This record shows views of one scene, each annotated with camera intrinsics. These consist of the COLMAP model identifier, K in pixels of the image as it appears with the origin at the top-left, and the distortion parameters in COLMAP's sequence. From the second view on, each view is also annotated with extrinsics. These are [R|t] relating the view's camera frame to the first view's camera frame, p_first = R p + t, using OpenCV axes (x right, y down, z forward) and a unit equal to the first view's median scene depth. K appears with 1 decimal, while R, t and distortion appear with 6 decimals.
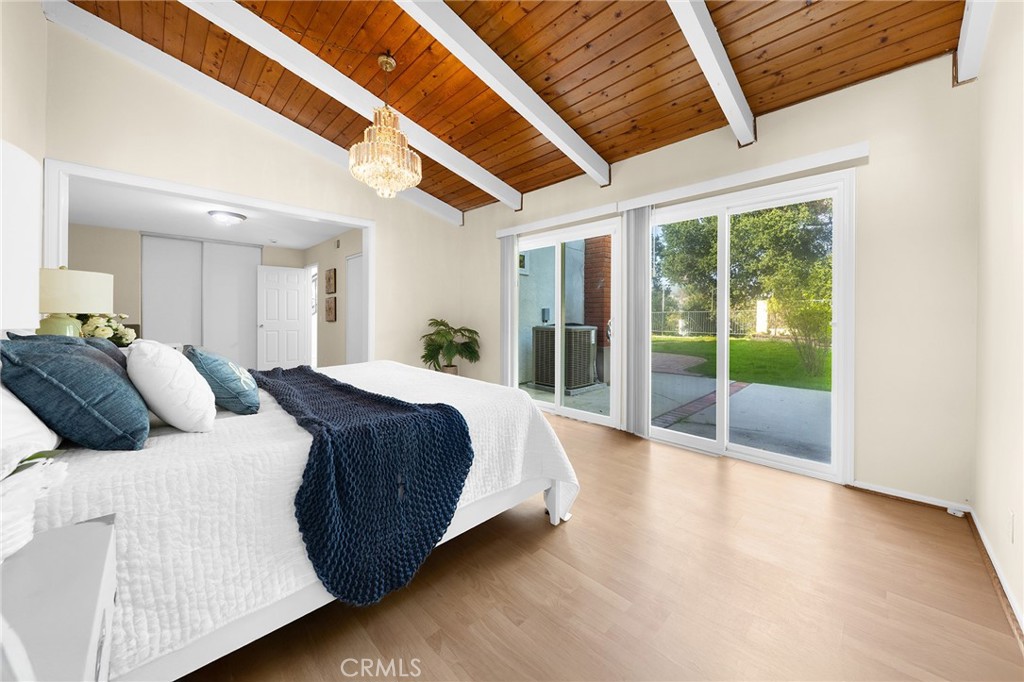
lens RADIAL K [[366.7, 0, 510.9], [0, 366.7, 317.7], [0, 0, 1]] dist [-0.000569, -0.000034]
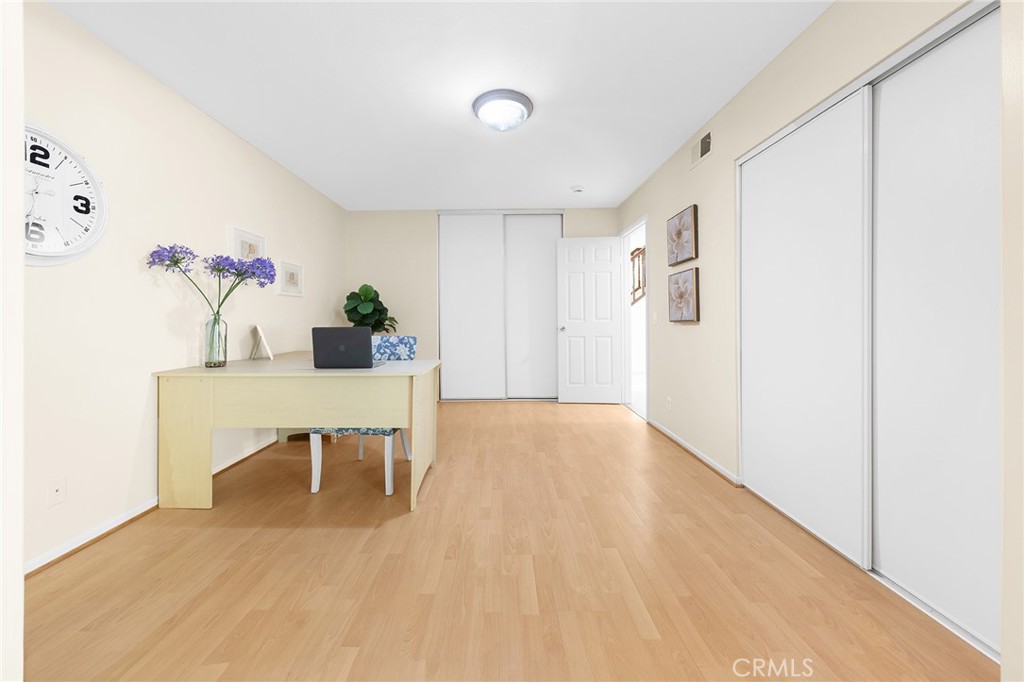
lens RADIAL K [[362.9, 0, 517.6], [0, 362.9, 312.7], [0, 0, 1]] dist [0.000363, -0.002695]
pose [[0.745671, -0.015715, -0.666129, -0.335264], [0.009715, 0.999872, -0.012713, 0.001757], [0.666244, 0.003008, 0.745728, 0.502588]]
